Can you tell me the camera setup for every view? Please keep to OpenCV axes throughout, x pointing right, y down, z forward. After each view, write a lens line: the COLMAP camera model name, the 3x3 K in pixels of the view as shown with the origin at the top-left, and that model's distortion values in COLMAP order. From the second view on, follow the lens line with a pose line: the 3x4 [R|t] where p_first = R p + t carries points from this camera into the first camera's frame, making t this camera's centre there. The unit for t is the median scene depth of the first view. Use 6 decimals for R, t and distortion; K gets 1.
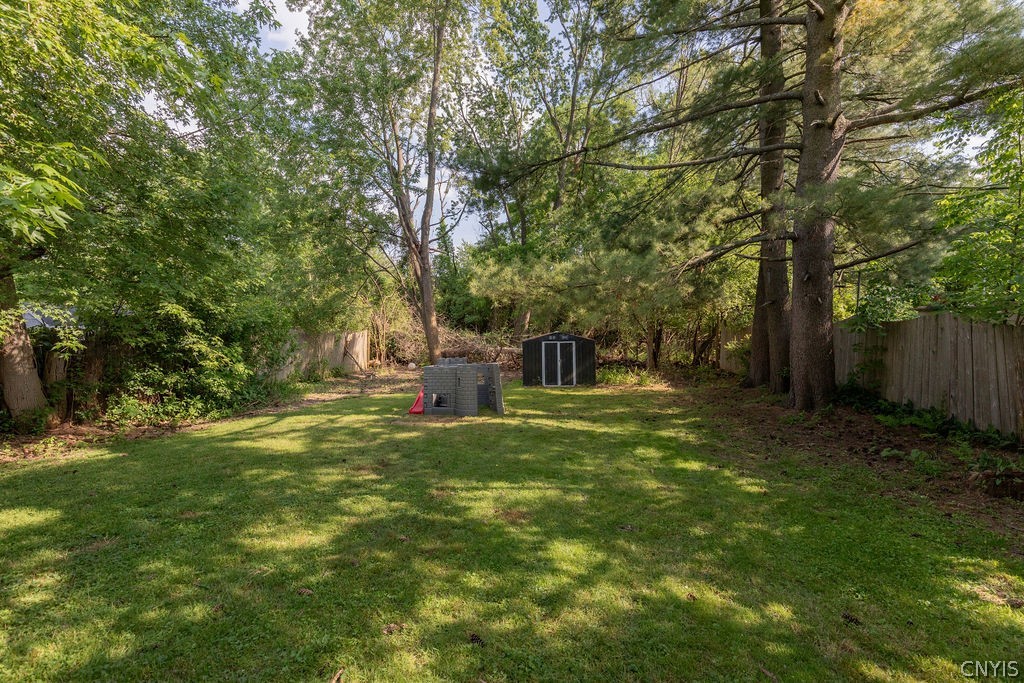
lens RADIAL K [[470.3, 0, 513.3], [0, 470.3, 341.4], [0, 0, 1]] dist [-0.001807, -0.000279]
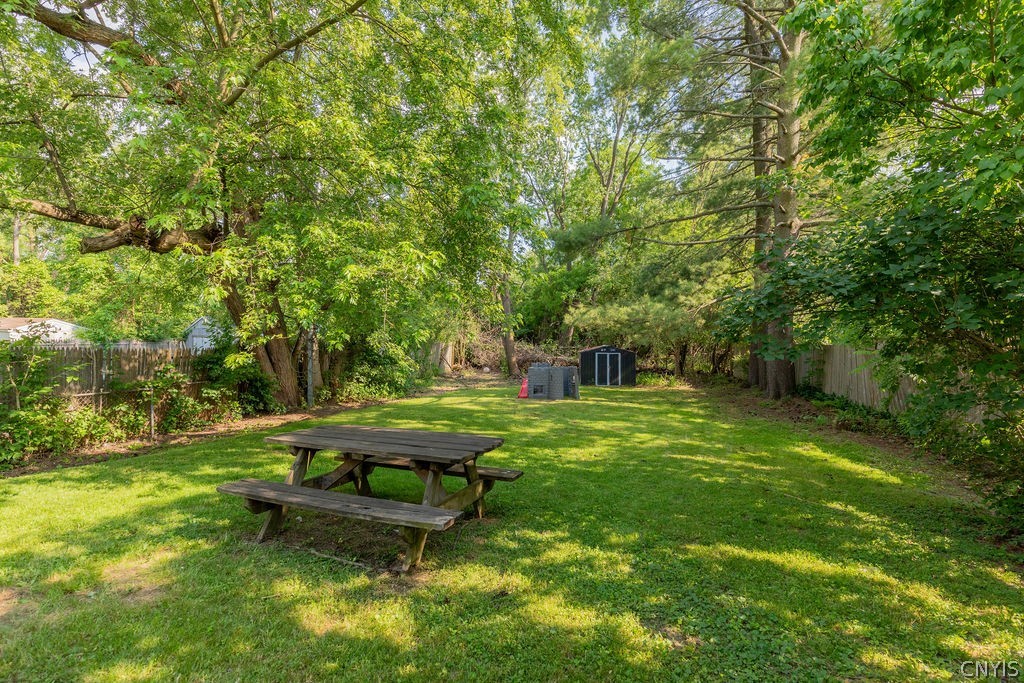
lens RADIAL K [[470.3, 0, 510.5], [0, 470.3, 341.6], [0, 0, 1]] dist [-0.001807, -0.000279]
pose [[0.998056, 0.016678, -0.060051, -0.125408], [-0.017856, 0.999657, -0.019135, -0.001881], [0.059711, 0.020170, 0.998012, -0.444008]]
